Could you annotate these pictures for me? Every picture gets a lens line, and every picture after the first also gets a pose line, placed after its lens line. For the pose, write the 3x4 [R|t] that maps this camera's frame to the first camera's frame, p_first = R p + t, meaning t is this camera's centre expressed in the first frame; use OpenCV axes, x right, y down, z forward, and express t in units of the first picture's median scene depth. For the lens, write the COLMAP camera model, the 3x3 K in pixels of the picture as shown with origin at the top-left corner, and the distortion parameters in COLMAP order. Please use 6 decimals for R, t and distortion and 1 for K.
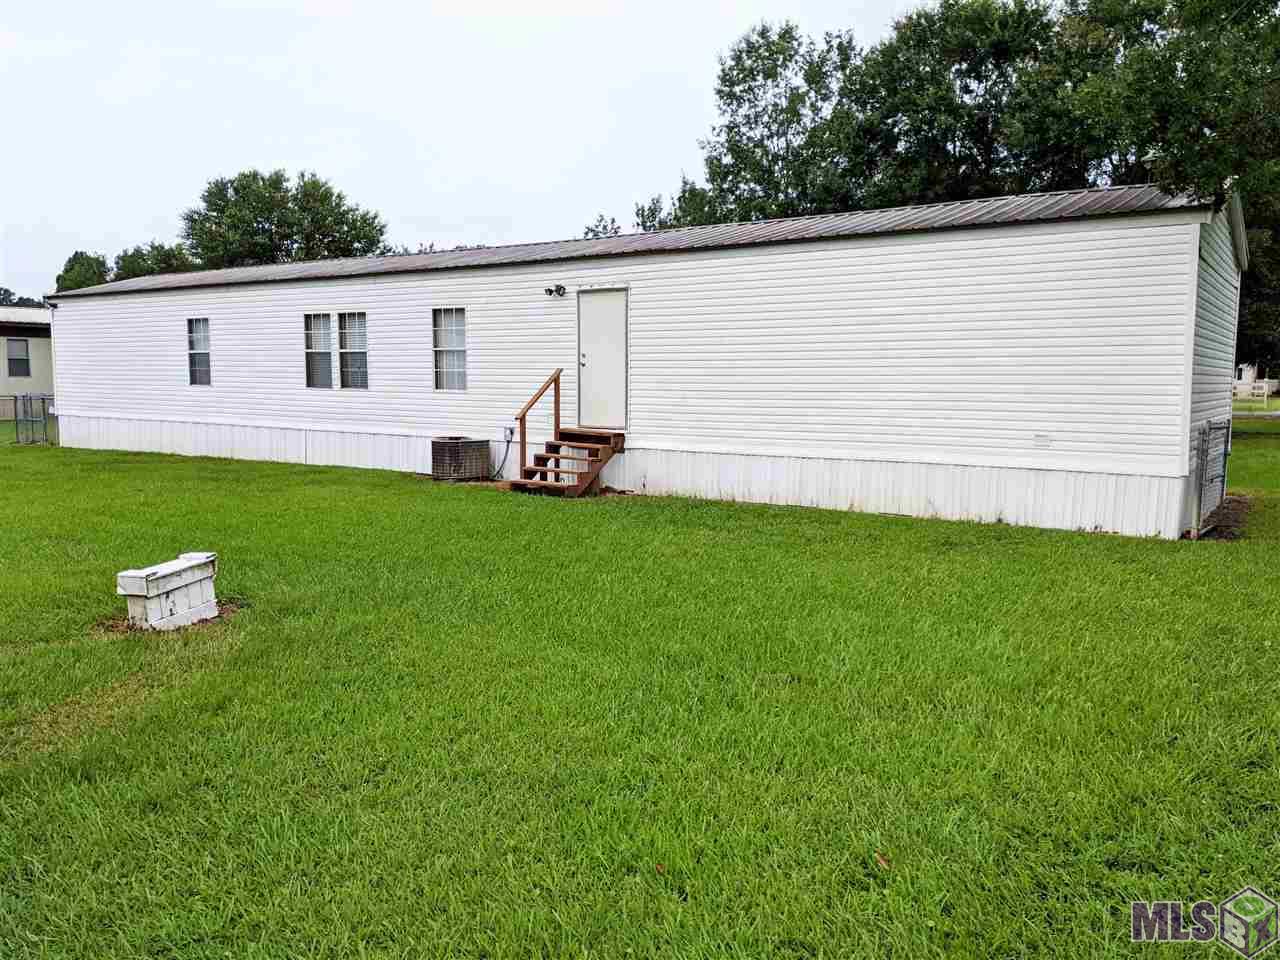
lens RADIAL K [[1000.8, 0, 640.0], [0, 1000.8, 480.0], [0, 0, 1]] dist [-0.001066, -0.001645]
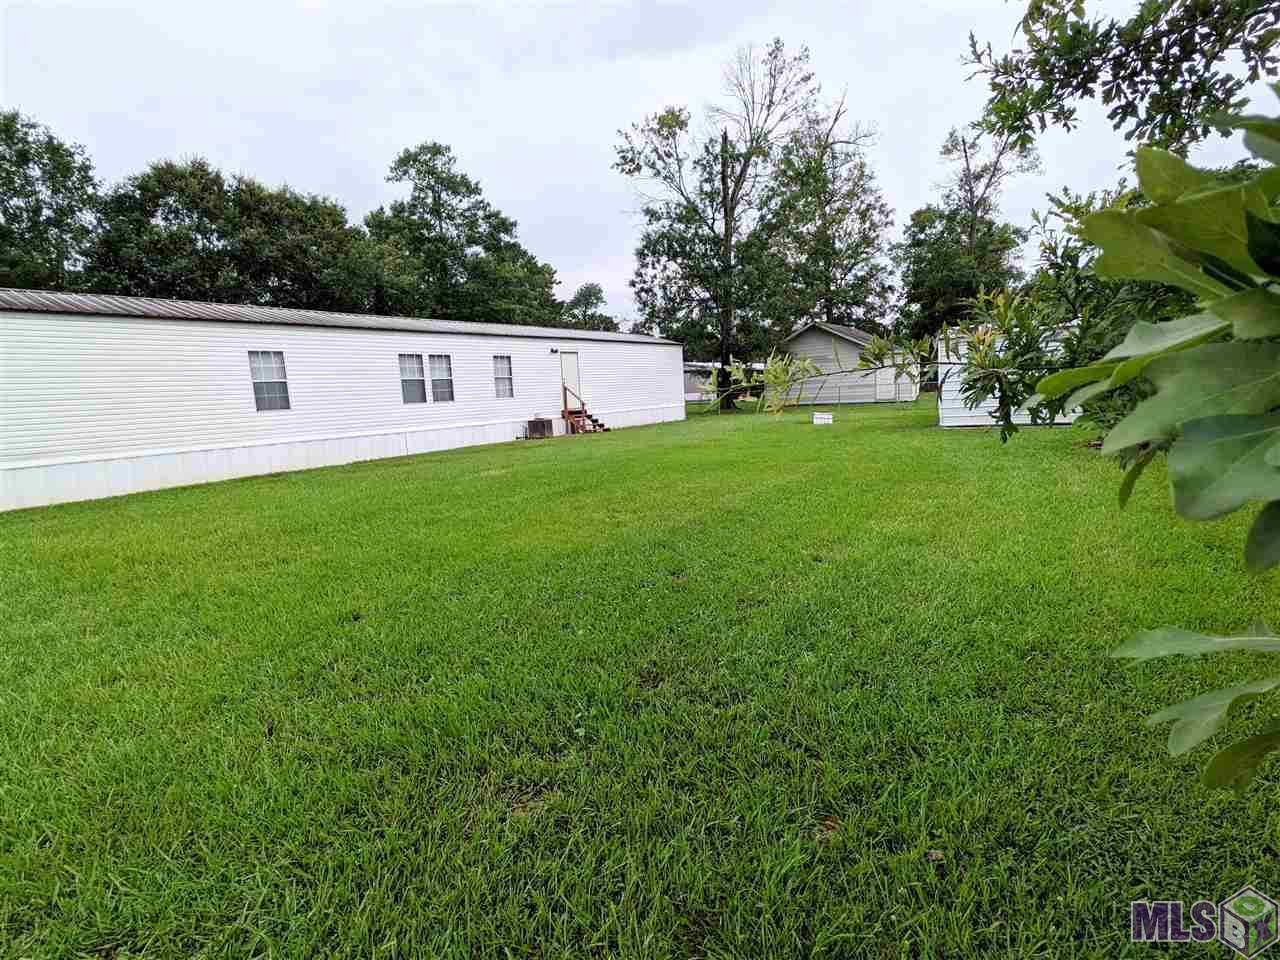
lens RADIAL K [[623.4, 0, 640.0], [0, 623.4, 480.0], [0, 0, 1]] dist [0.012449, -0.000398]
pose [[0.039016, -0.141923, 0.989108, -1.283321], [0.169969, 0.976380, 0.133392, -0.047532], [-0.984677, 0.162913, 0.062217, 0.636125]]
